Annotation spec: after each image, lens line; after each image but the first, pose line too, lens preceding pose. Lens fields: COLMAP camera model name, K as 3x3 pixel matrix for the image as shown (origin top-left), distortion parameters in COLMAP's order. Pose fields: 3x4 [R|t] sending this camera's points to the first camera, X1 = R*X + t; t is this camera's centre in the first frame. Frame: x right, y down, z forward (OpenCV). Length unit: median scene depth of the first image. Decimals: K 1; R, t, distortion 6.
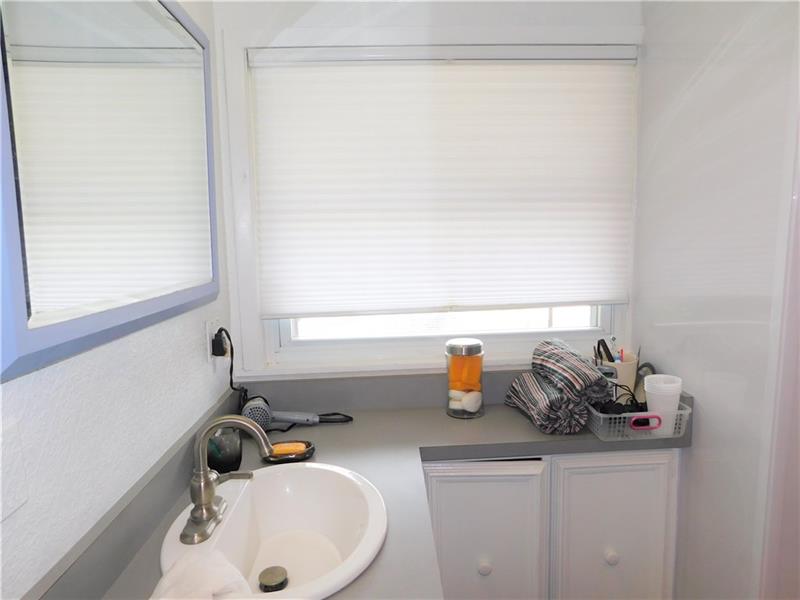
lens RADIAL K [[523.5, 0, 401.7], [0, 523.5, 300.0], [0, 0, 1]] dist [-0.030221, 0.003819]
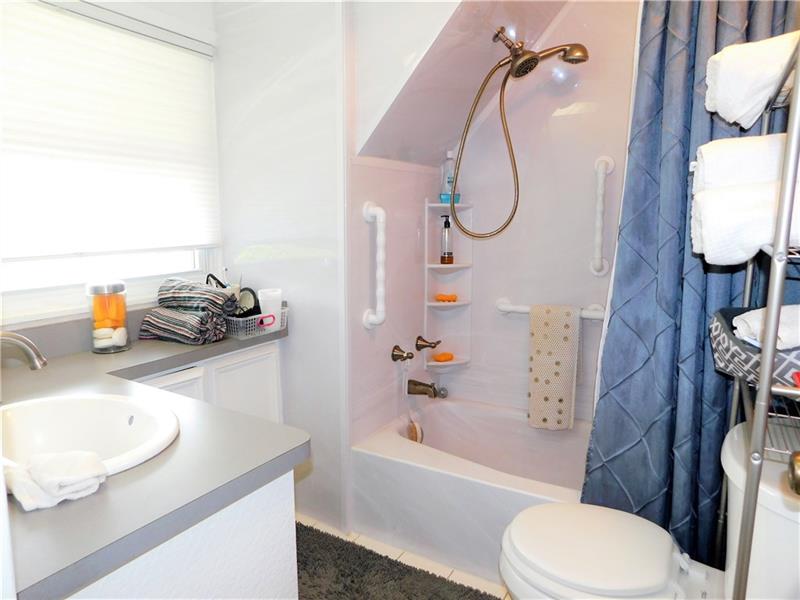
lens RADIAL K [[523.5, 0, 399.6], [0, 523.5, 300.2], [0, 0, 1]] dist [-0.030221, 0.003819]
pose [[0.556000, -0.107077, 0.824256, -0.475891], [0.092549, 0.993476, 0.066631, 0.111619], [-0.826014, 0.039237, 0.562283, -0.106828]]
